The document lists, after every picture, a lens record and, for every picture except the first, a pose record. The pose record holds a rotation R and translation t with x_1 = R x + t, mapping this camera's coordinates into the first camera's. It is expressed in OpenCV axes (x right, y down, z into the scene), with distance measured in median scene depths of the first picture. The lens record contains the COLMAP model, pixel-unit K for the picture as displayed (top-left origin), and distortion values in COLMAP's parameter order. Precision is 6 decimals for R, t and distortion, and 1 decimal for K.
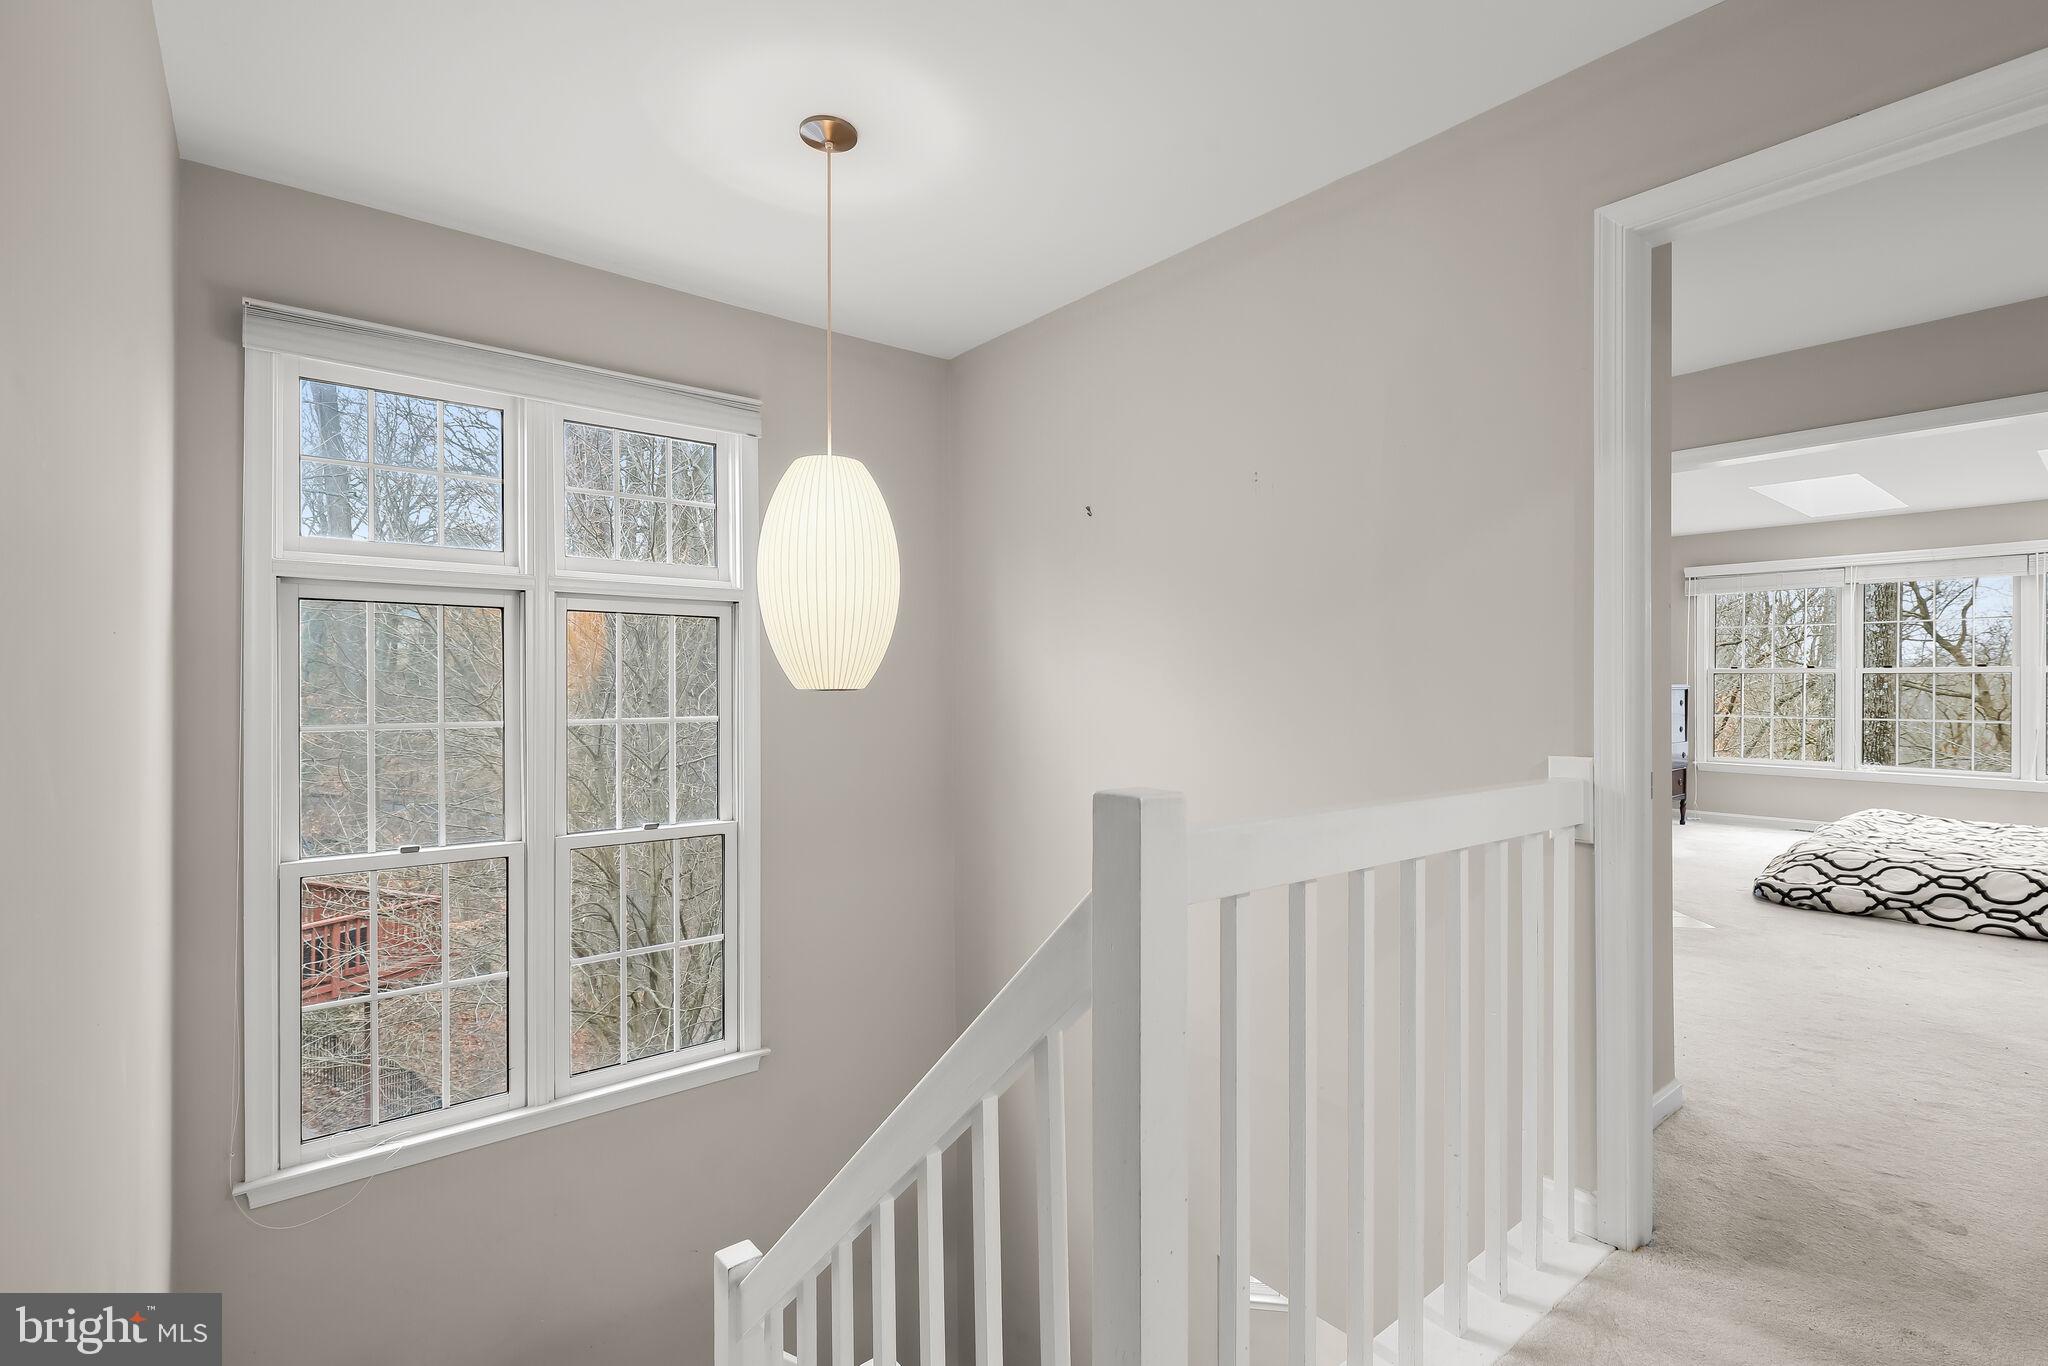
lens RADIAL K [[937.0, 0, 1036.8], [0, 937.0, 690.7], [0, 0, 1]] dist [0.002028, -0.000523]
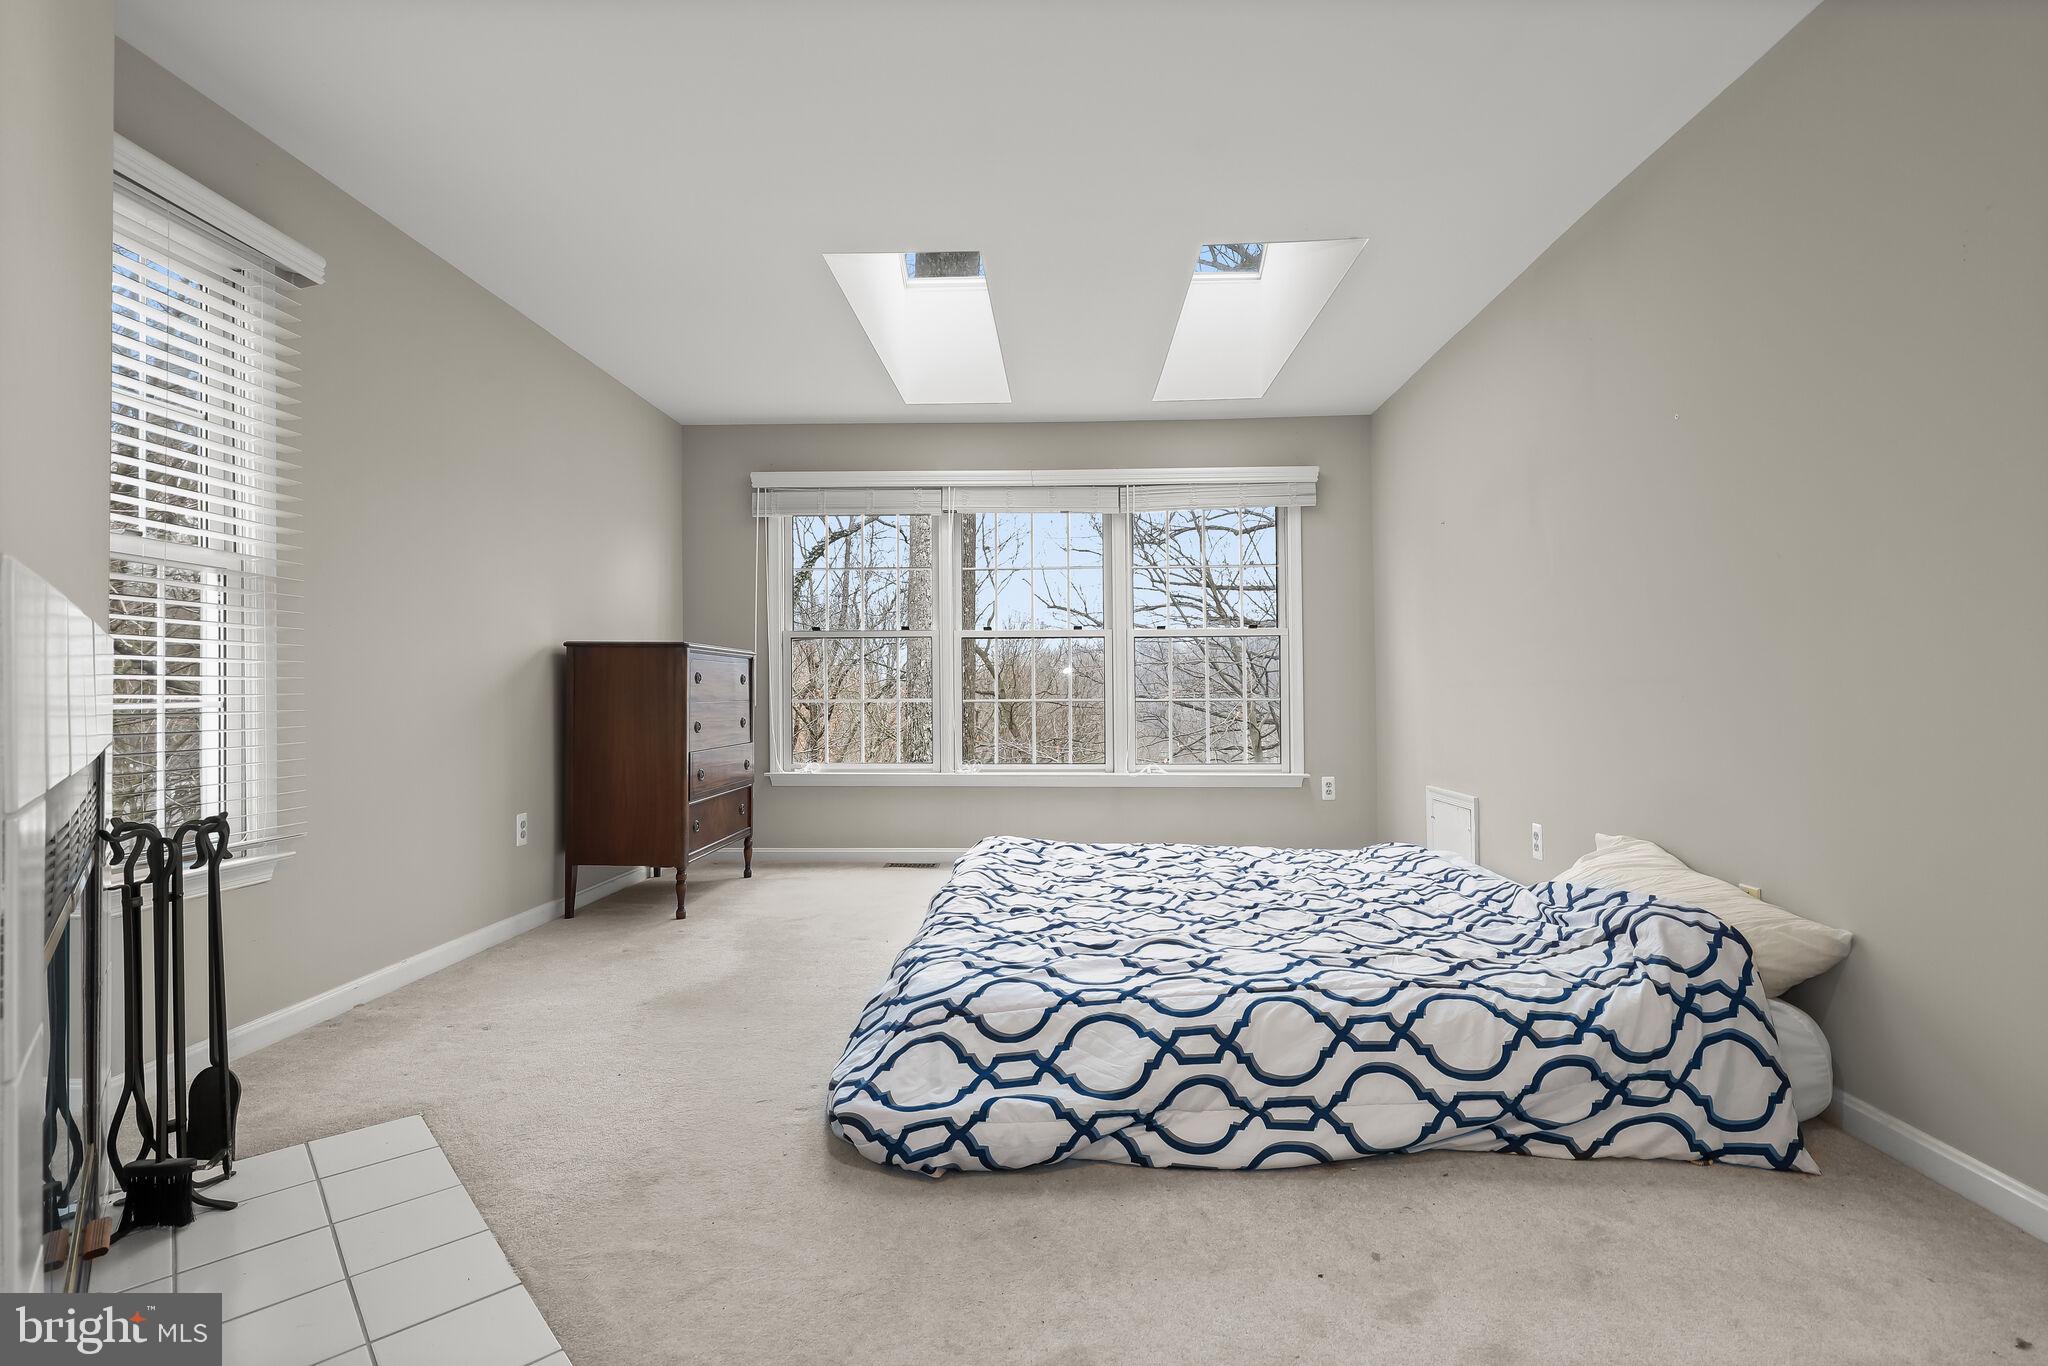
lens RADIAL K [[937.0, 0, 1024.7], [0, 937.0, 691.2], [0, 0, 1]] dist [0.002028, -0.000523]
pose [[0.668748, -0.001233, 0.743489, 0.574299], [0.007121, 0.999963, -0.004747, 0.041053], [-0.743455, 0.008469, 0.668732, 0.734018]]
